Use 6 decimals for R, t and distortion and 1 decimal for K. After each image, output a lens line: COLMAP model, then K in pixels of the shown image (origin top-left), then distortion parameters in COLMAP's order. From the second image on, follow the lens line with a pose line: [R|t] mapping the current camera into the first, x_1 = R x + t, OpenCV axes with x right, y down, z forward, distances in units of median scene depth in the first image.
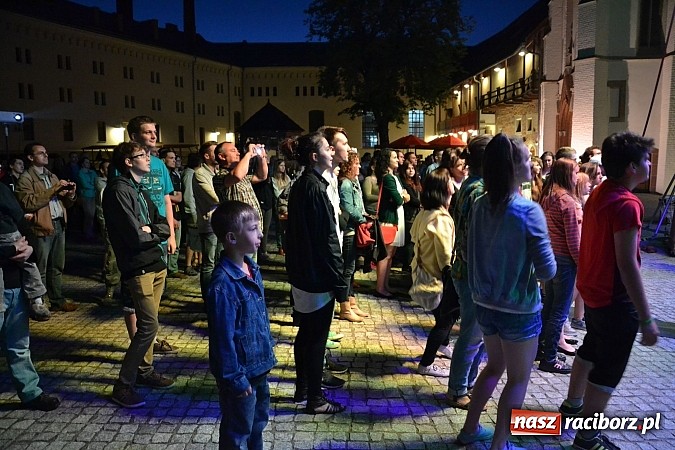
lens RADIAL K [[529.1, 0, 336.1], [0, 529.1, 231.3], [0, 0, 1]] dist [-0.156809, 0.114405]
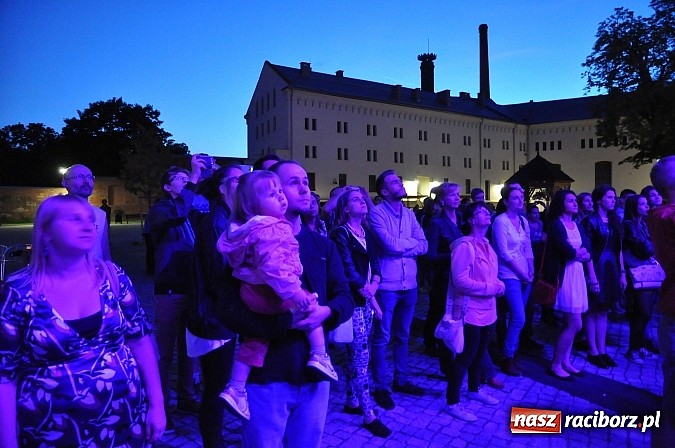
lens RADIAL K [[461.3, 0, 340.3], [0, 461.3, 225.0], [0, 0, 1]] dist [-0.109542, 0.071442]
pose [[0.827982, 0.018871, -0.560437, 0.042481], [-0.076927, 0.993807, -0.080187, -0.001846], [0.555453, 0.109506, 0.824306, 0.037665]]
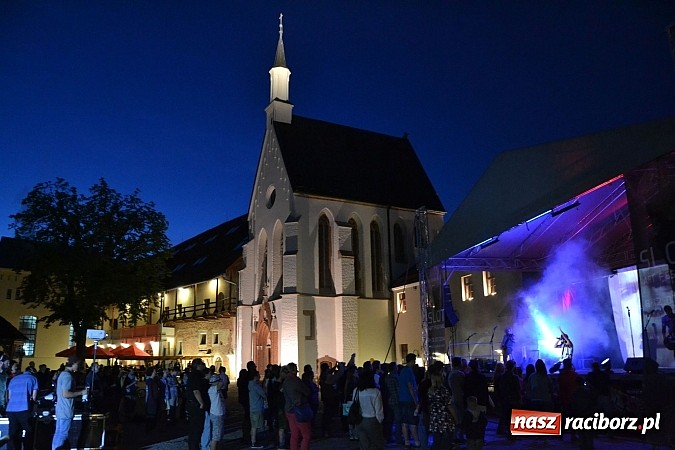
lens RADIAL K [[529.1, 0, 342.7], [0, 529.1, 230.3], [0, 0, 1]] dist [-0.156809, 0.114405]
pose [[0.734475, 0.159072, 0.659730, -0.226530], [0.110193, 0.931285, -0.347225, 0.008097], [-0.669630, 0.327726, 0.666477, -0.067107]]
